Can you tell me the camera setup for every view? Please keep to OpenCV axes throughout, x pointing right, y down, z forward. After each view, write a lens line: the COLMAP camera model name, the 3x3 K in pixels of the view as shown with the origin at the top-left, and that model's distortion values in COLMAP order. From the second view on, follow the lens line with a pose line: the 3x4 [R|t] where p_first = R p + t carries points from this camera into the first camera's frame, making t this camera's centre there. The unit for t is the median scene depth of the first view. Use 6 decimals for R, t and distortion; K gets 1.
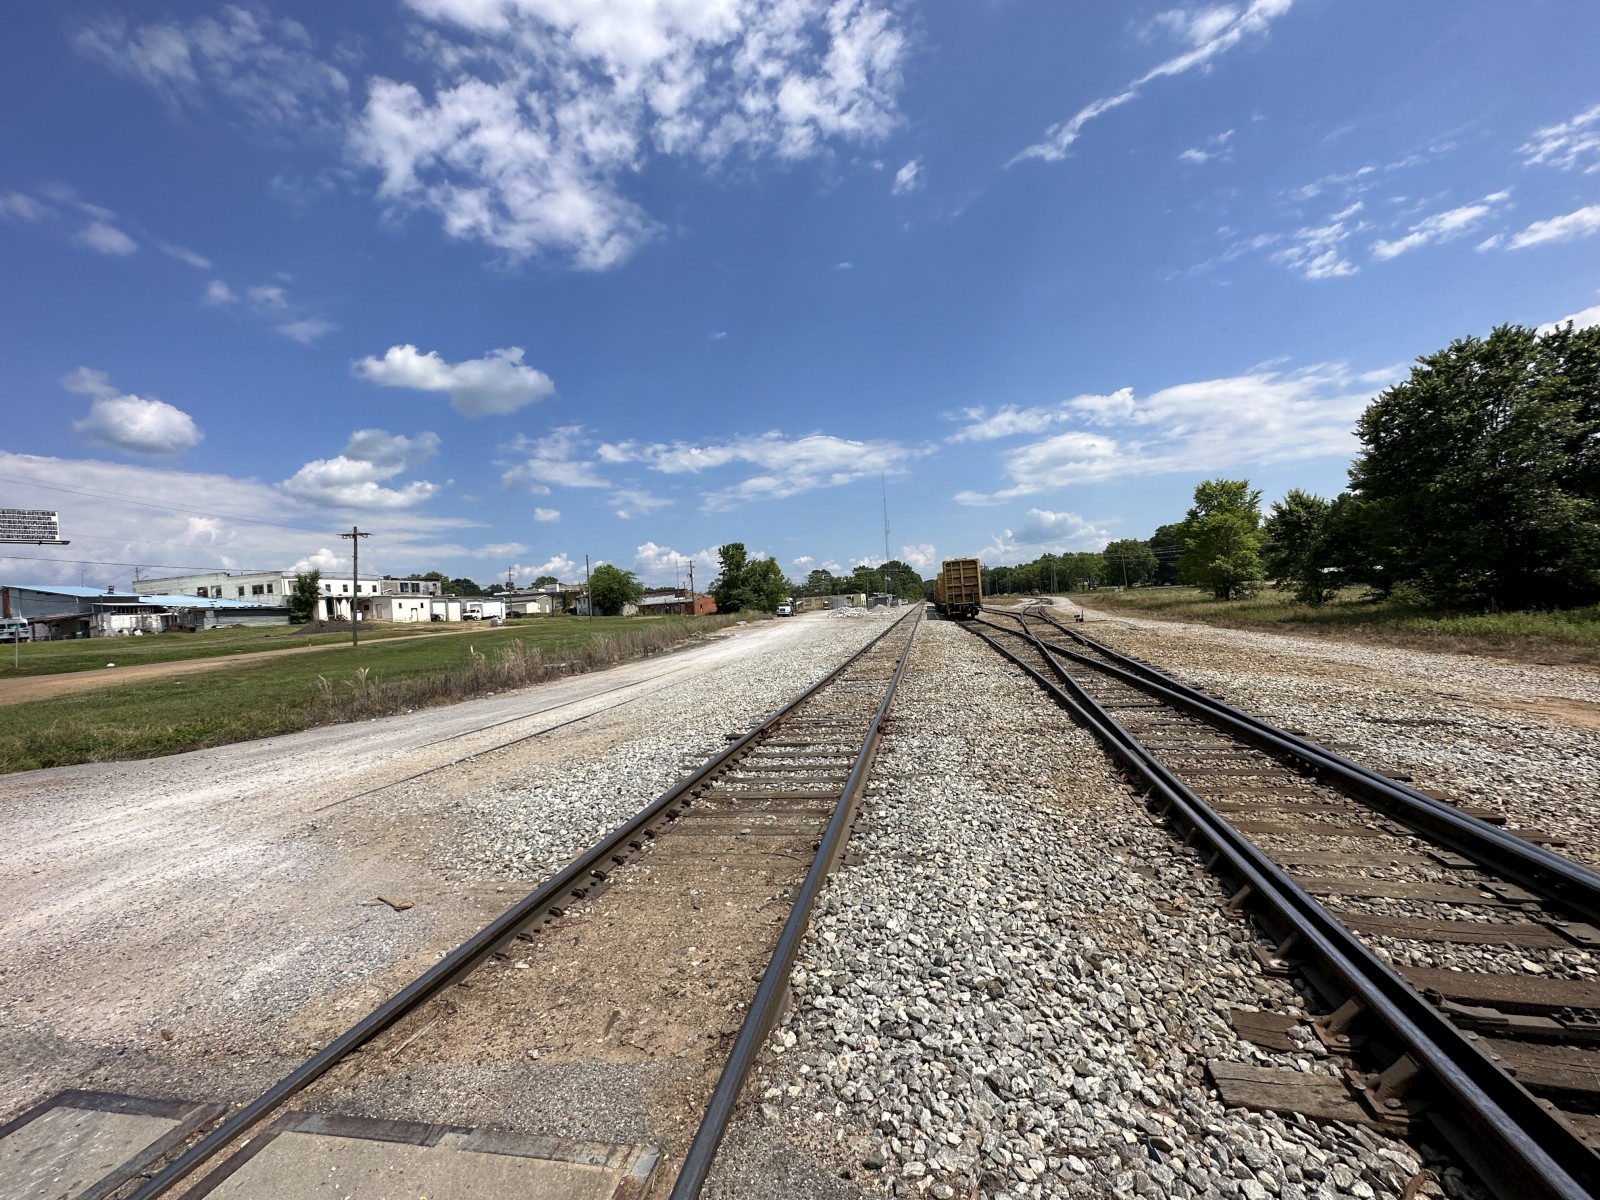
lens RADIAL K [[650.2, 0, 803.9], [0, 650.2, 550.3], [0, 0, 1]] dist [0.007840, -0.000091]
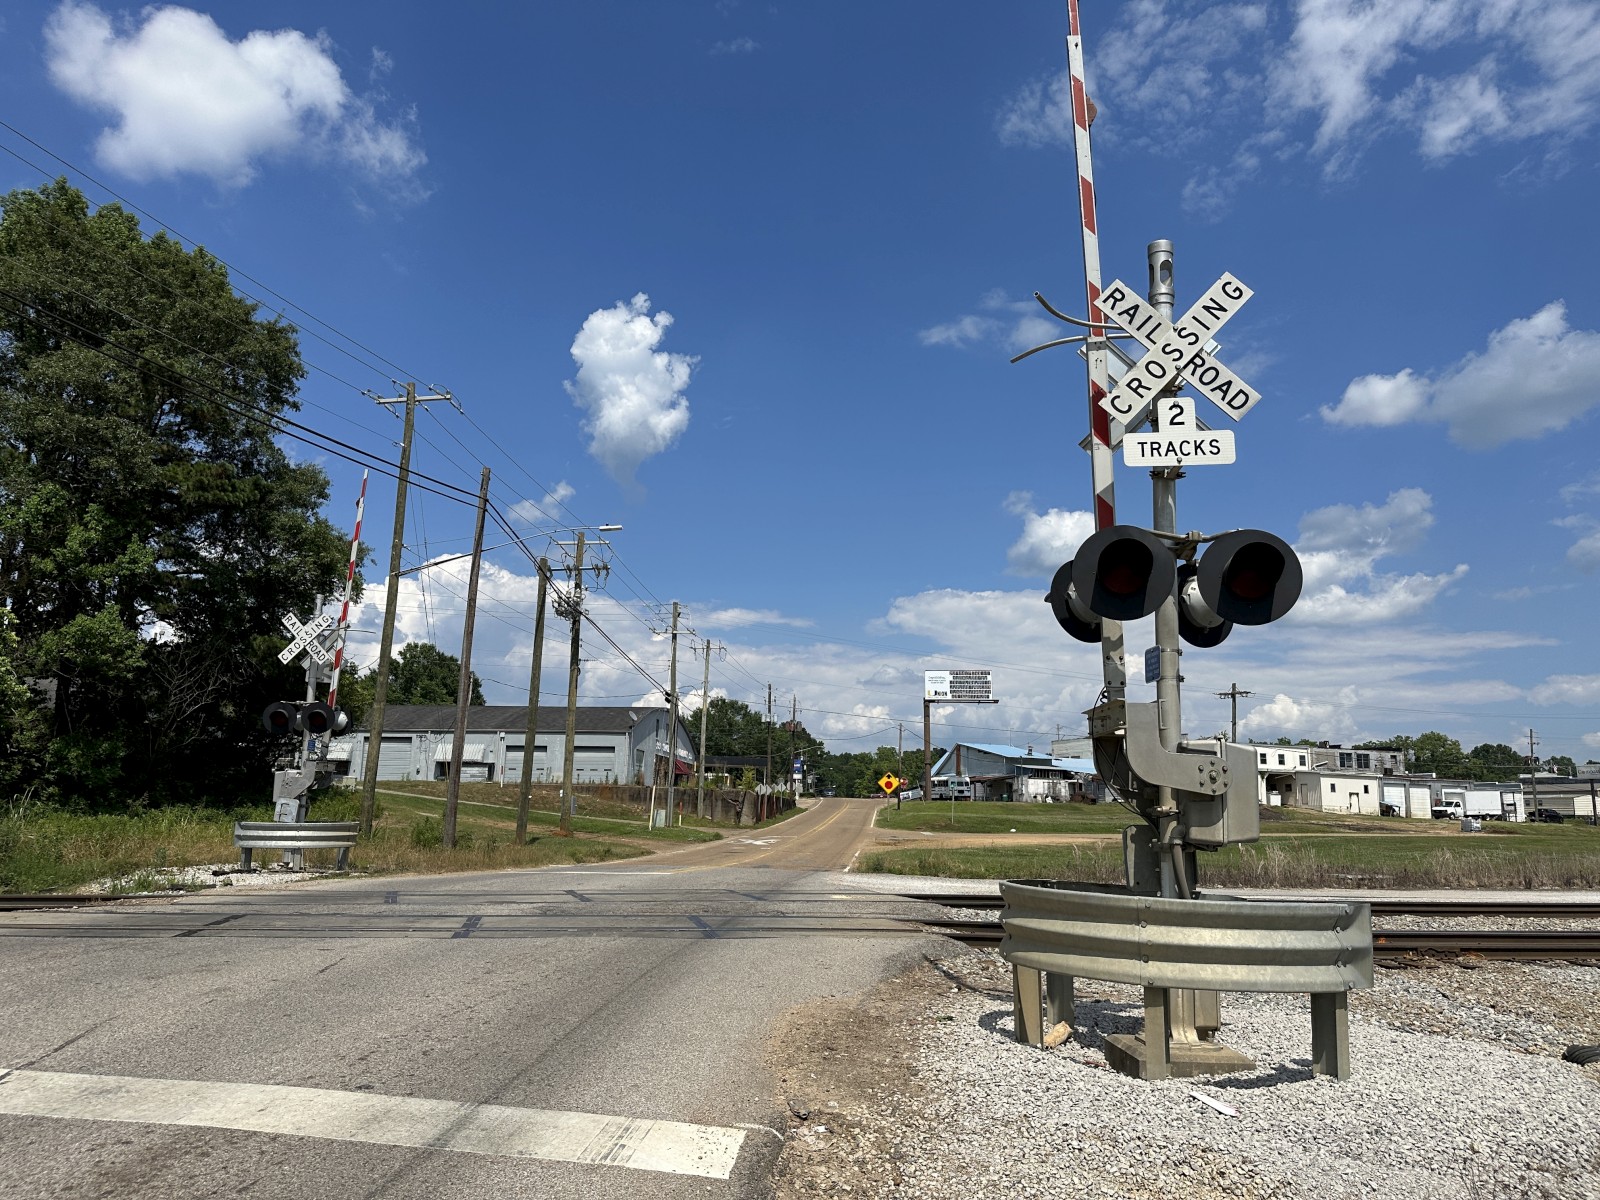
lens RADIAL K [[1150.4, 0, 784.8], [0, 1150.4, 600.6], [0, 0, 1]] dist [0.064007, -0.080056]
pose [[0.503966, -0.079899, -0.860020, 0.117439], [0.014596, 0.996358, -0.084012, -0.011698], [0.863600, 0.029786, 0.503297, -0.076089]]
